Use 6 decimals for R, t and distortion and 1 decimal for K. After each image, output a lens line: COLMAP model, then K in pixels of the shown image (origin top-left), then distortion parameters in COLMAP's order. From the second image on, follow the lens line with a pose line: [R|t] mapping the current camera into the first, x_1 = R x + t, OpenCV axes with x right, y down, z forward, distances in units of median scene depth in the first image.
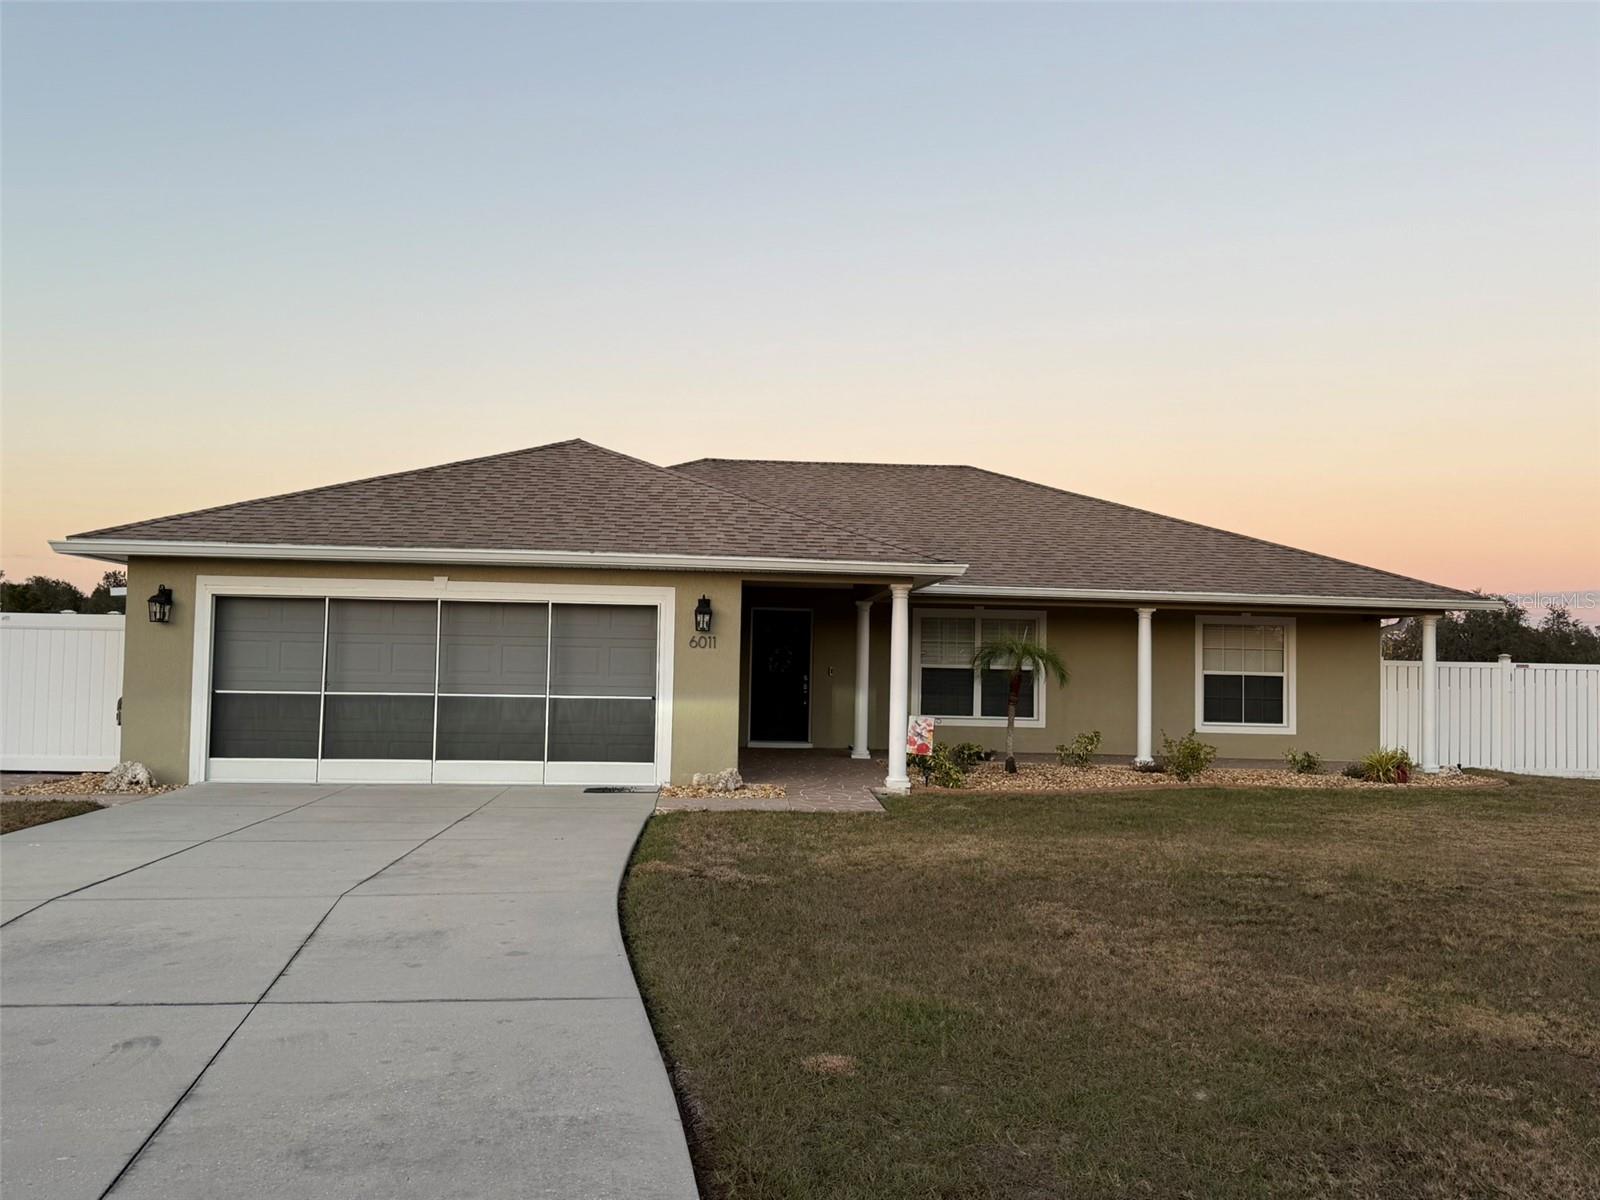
lens RADIAL K [[1292.1, 0, 800.0], [0, 1292.1, 600.0], [0, 0, 1]] dist [0.110304, -0.007760]
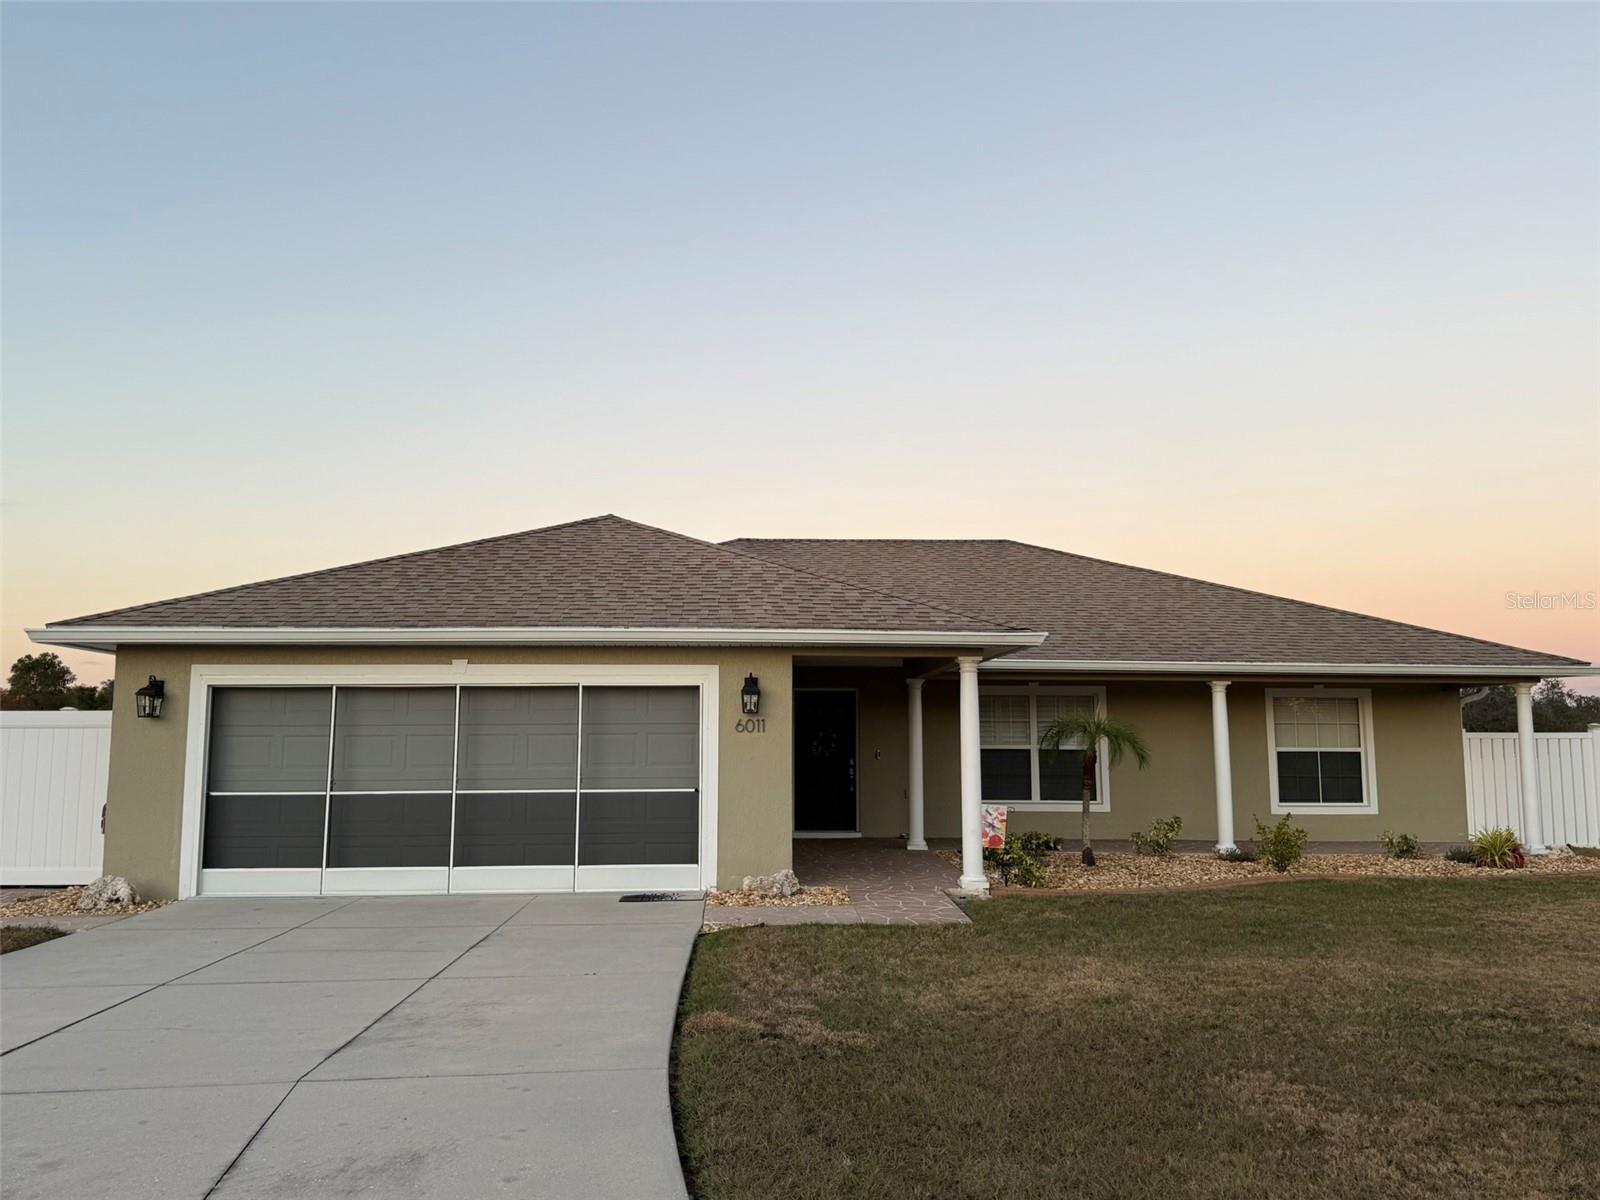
lens RADIAL K [[1199.1, 0, 800.0], [0, 1199.1, 600.0], [0, 0, 1]] dist [0.151169, -0.227800]
pose [[0.999684, -0.021643, -0.012777, -0.027202], [0.020682, 0.997256, -0.071088, 0.005324], [0.014280, 0.070802, 0.997388, 0.156670]]
